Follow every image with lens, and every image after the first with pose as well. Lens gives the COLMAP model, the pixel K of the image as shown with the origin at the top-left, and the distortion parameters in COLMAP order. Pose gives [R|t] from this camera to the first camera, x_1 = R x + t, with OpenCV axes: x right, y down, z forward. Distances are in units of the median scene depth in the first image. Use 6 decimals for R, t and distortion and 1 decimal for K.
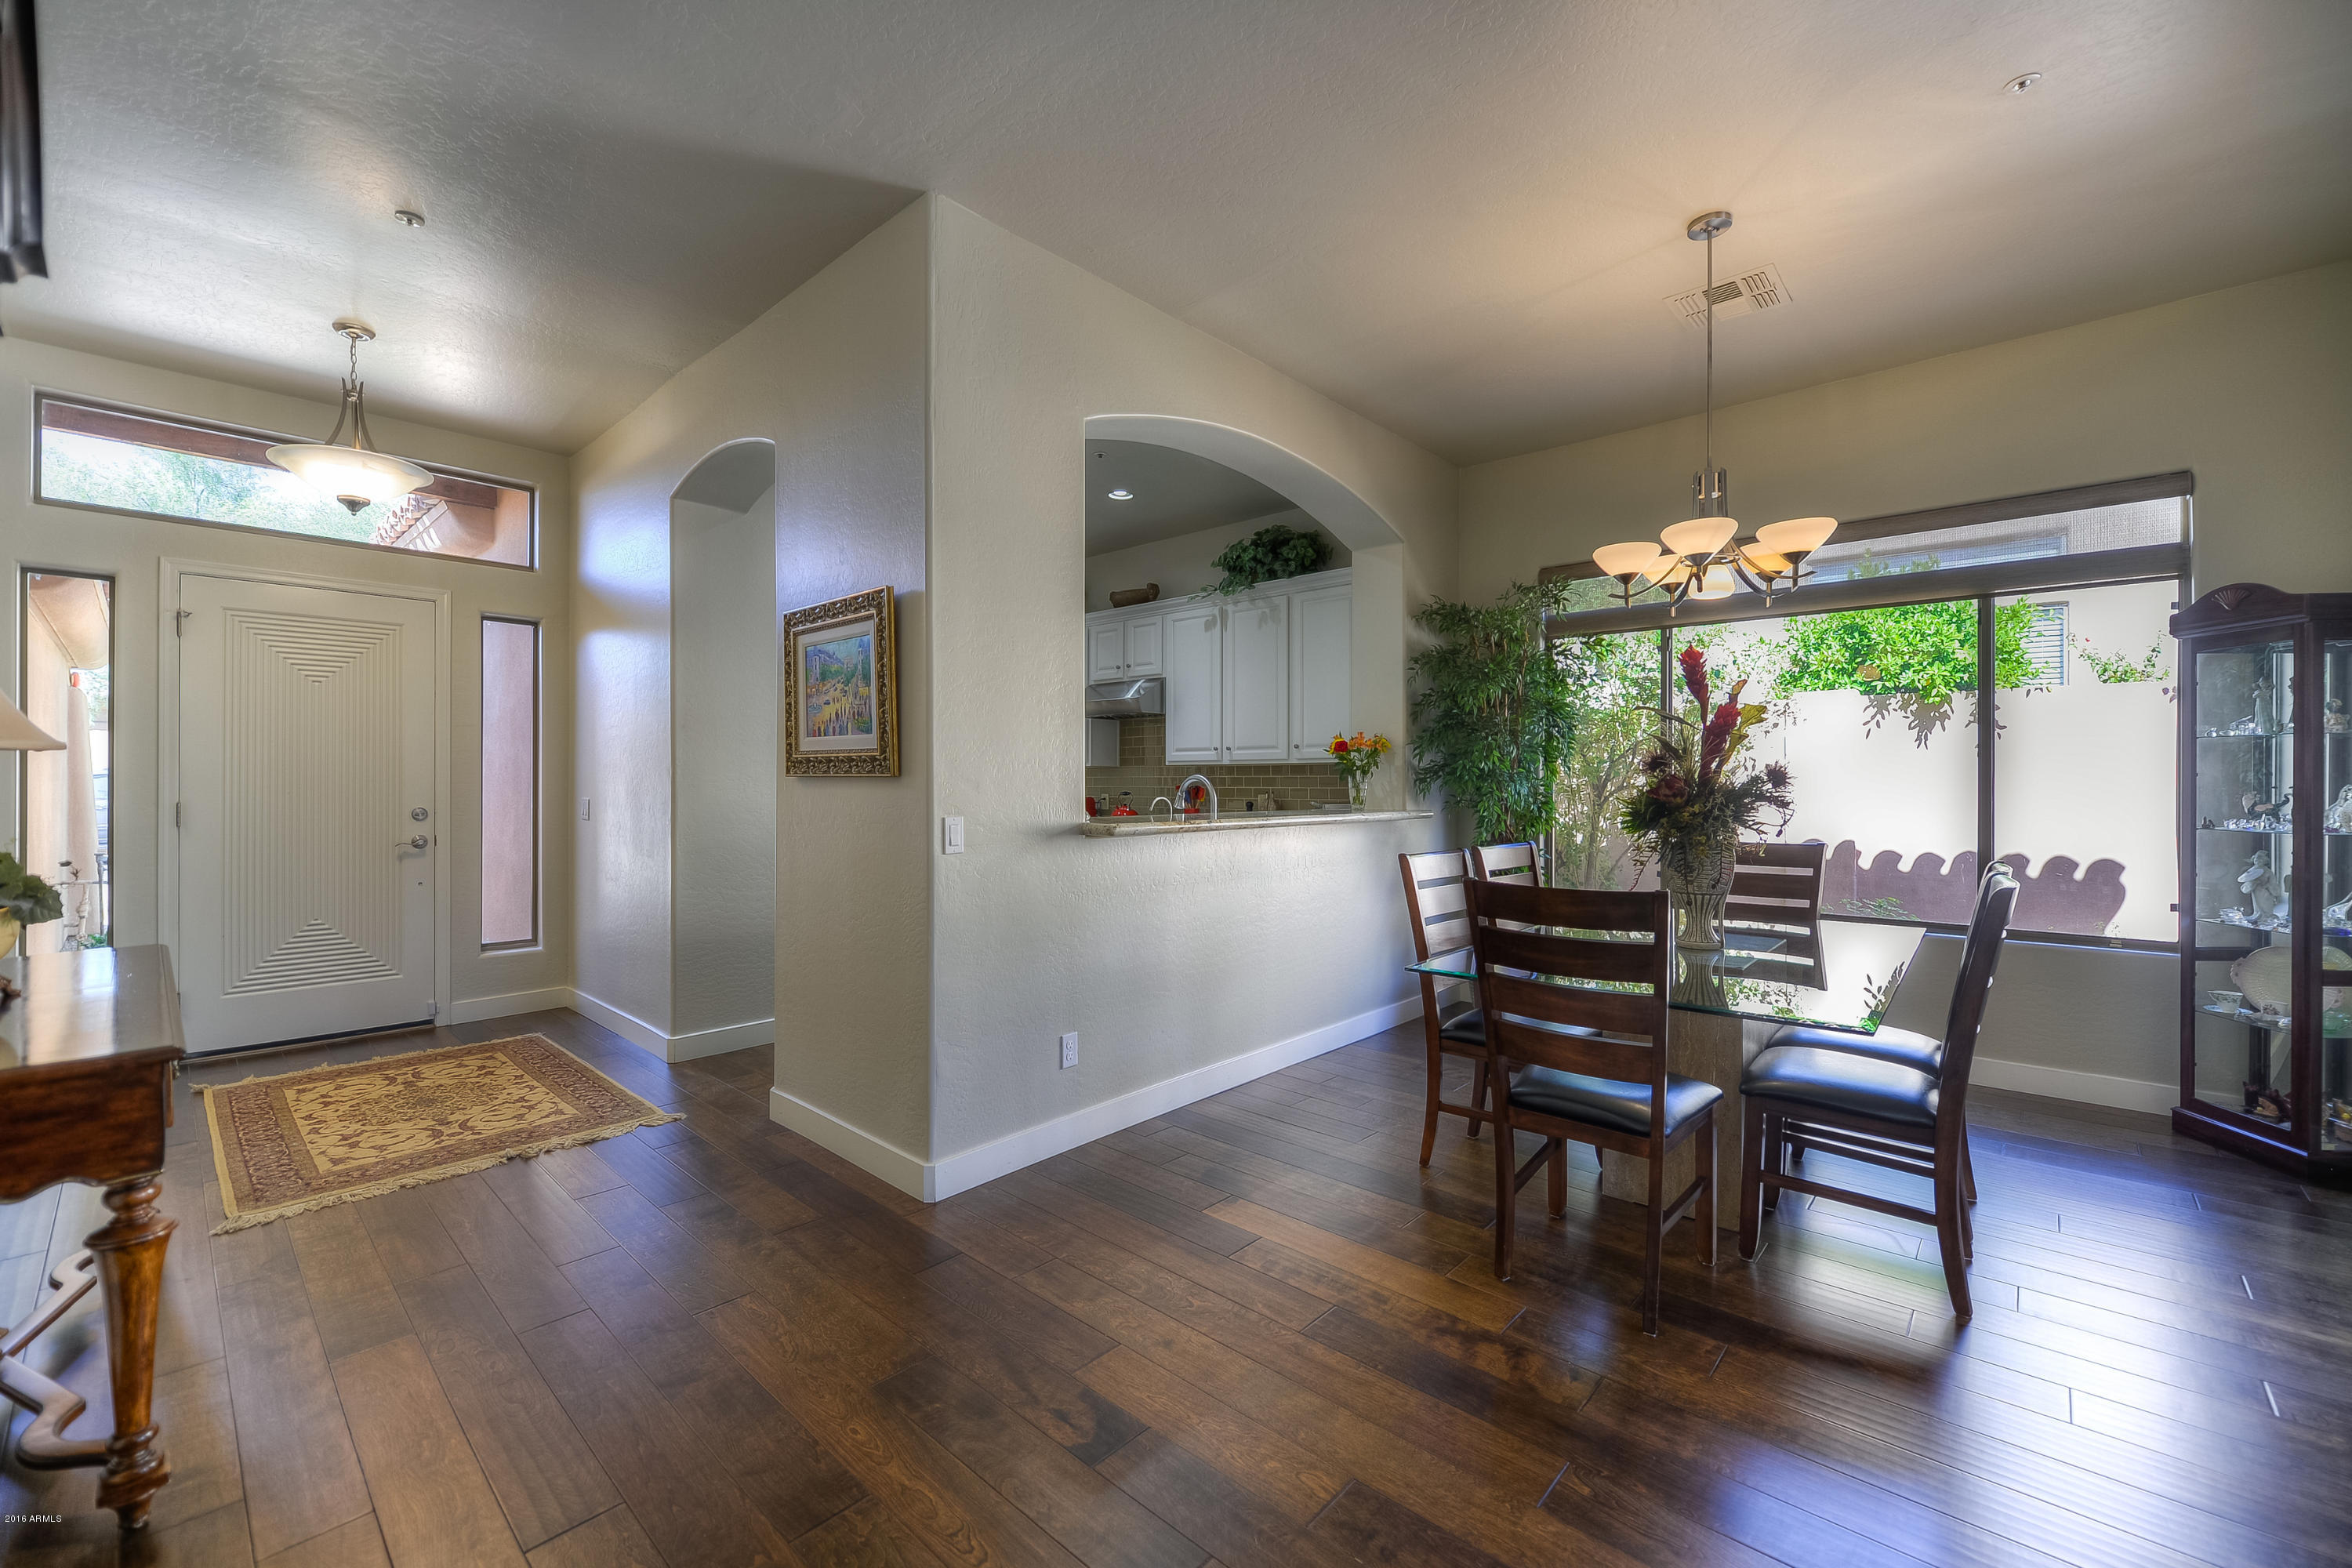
lens RADIAL K [[961.7, 0, 1182.3], [0, 961.7, 778.0], [0, 0, 1]] dist [-0.011008, 0.000970]
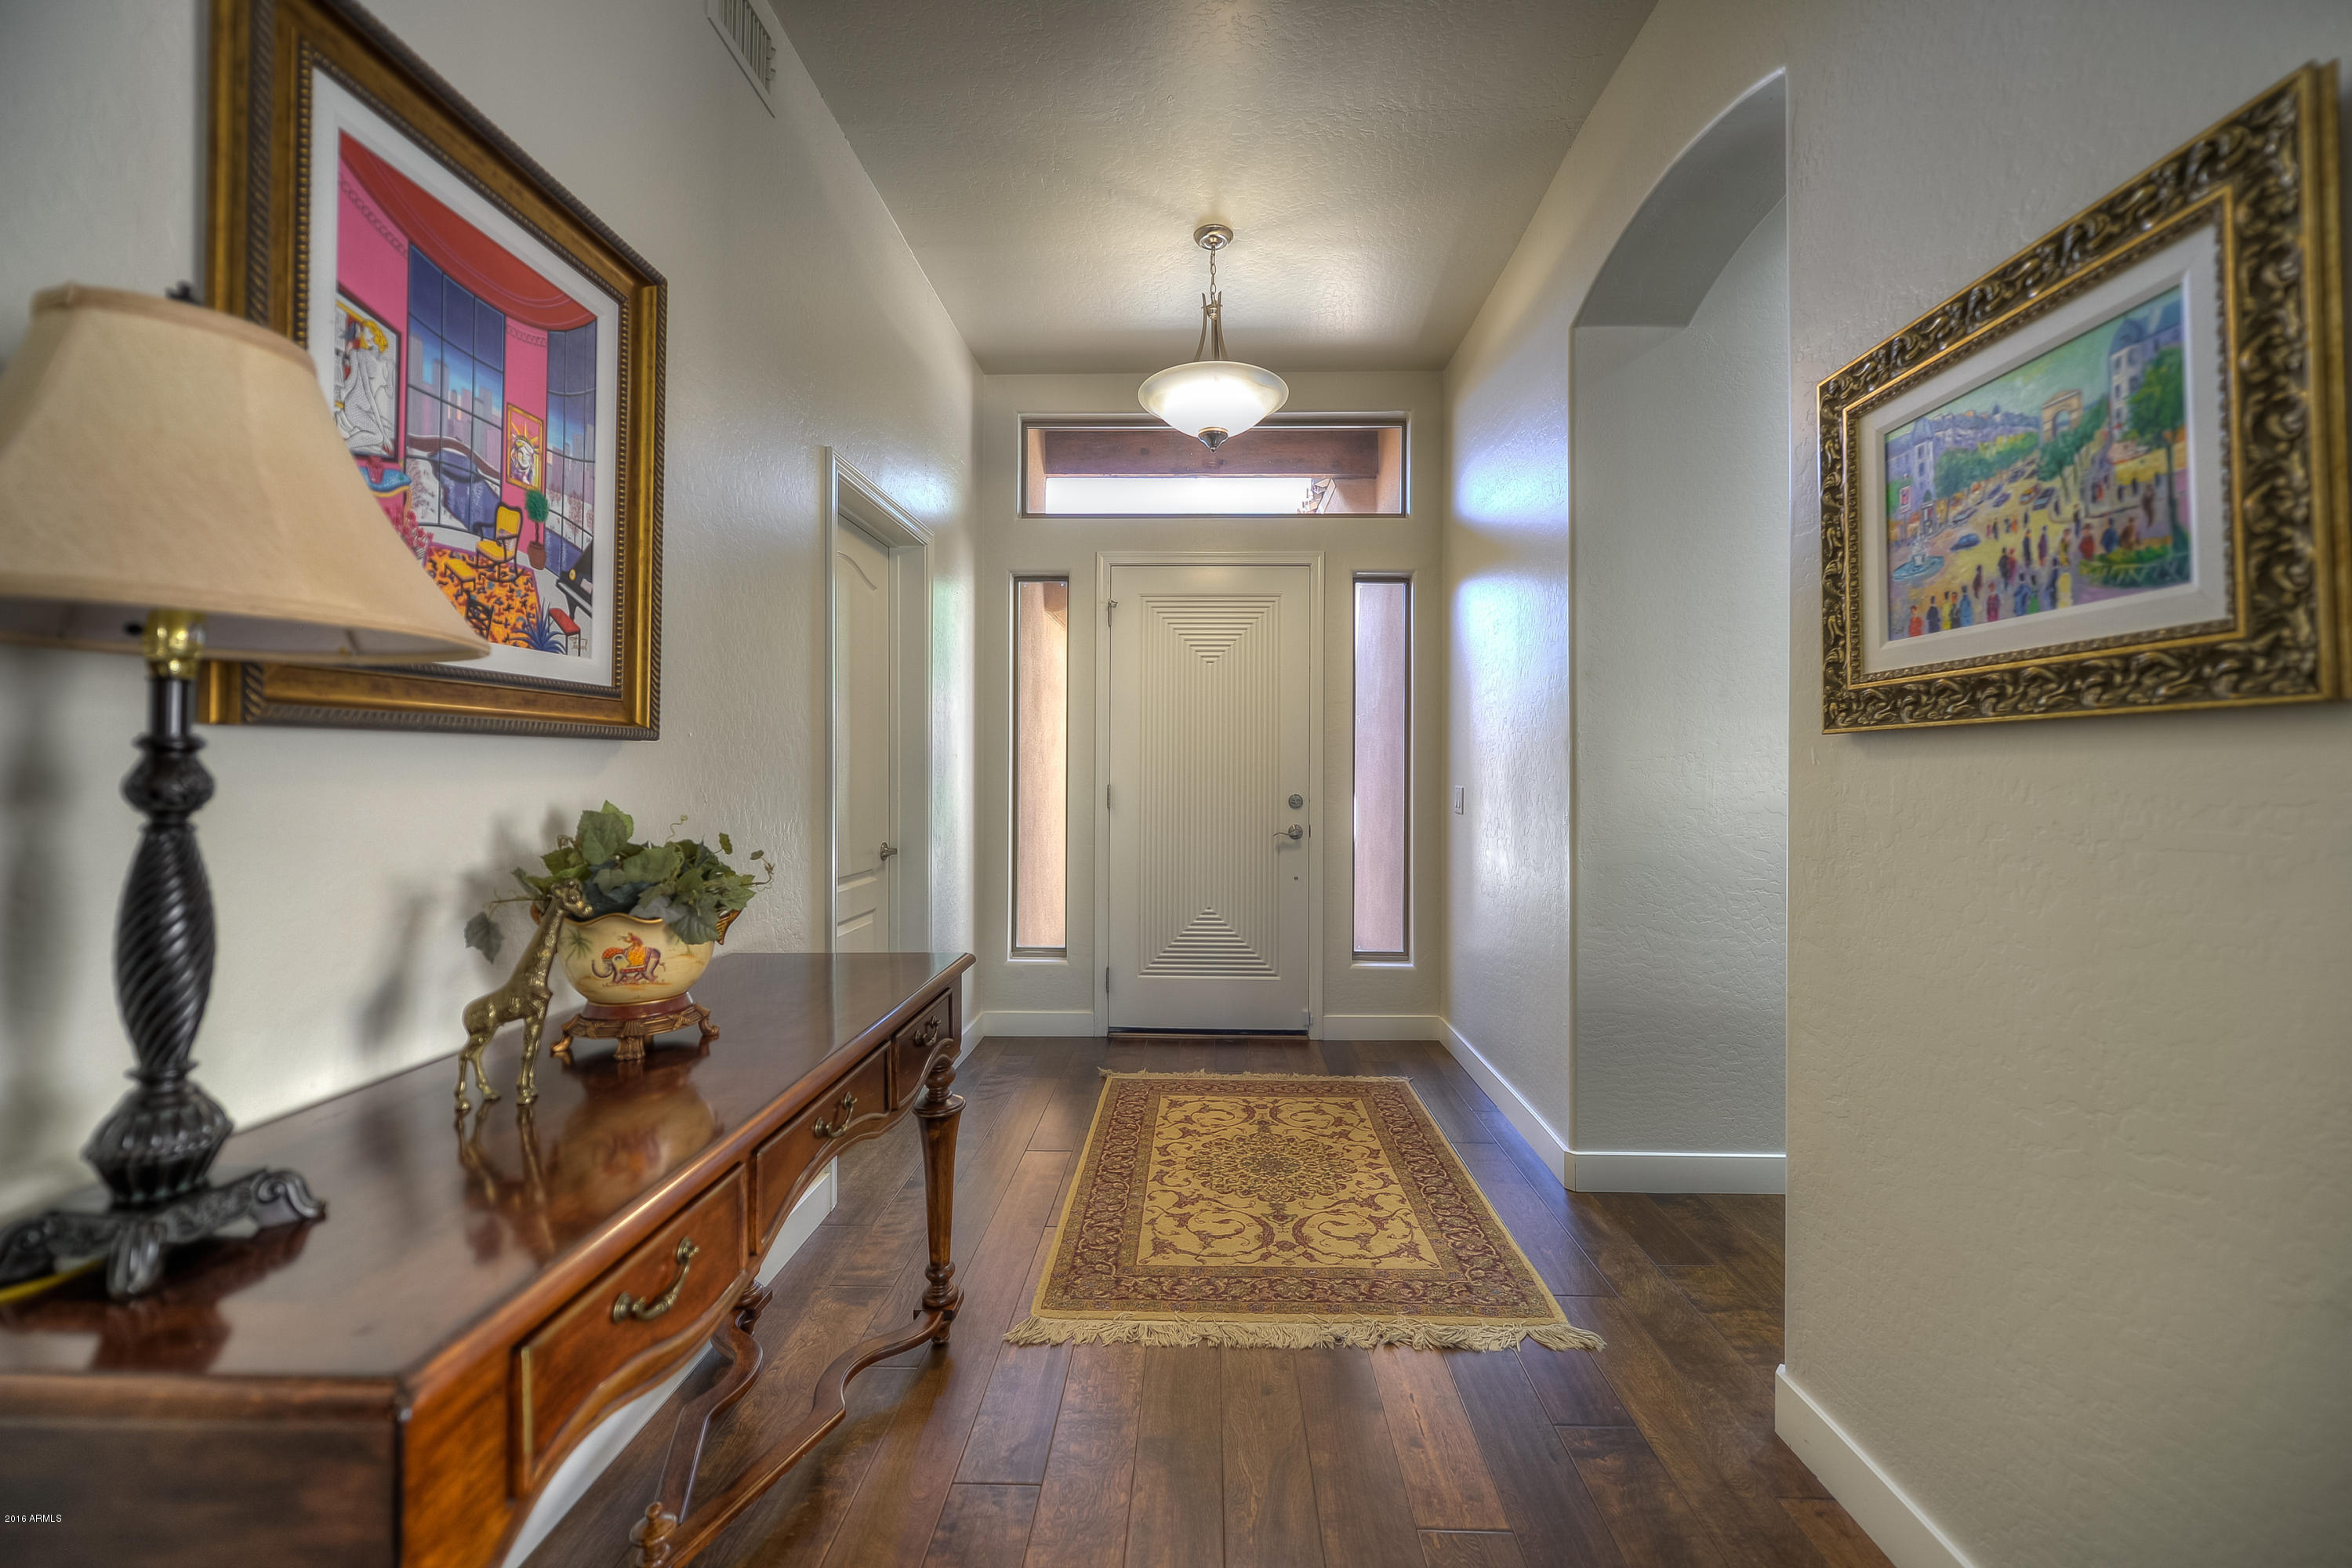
lens RADIAL K [[961.7, 0, 1167.1], [0, 961.7, 772.1], [0, 0, 1]] dist [-0.011008, 0.000970]
pose [[0.650256, -0.001354, -0.759714, -0.250551], [-0.003466, 0.999983, -0.004749, 0.019641], [0.759707, 0.005721, 0.650240, 0.425016]]
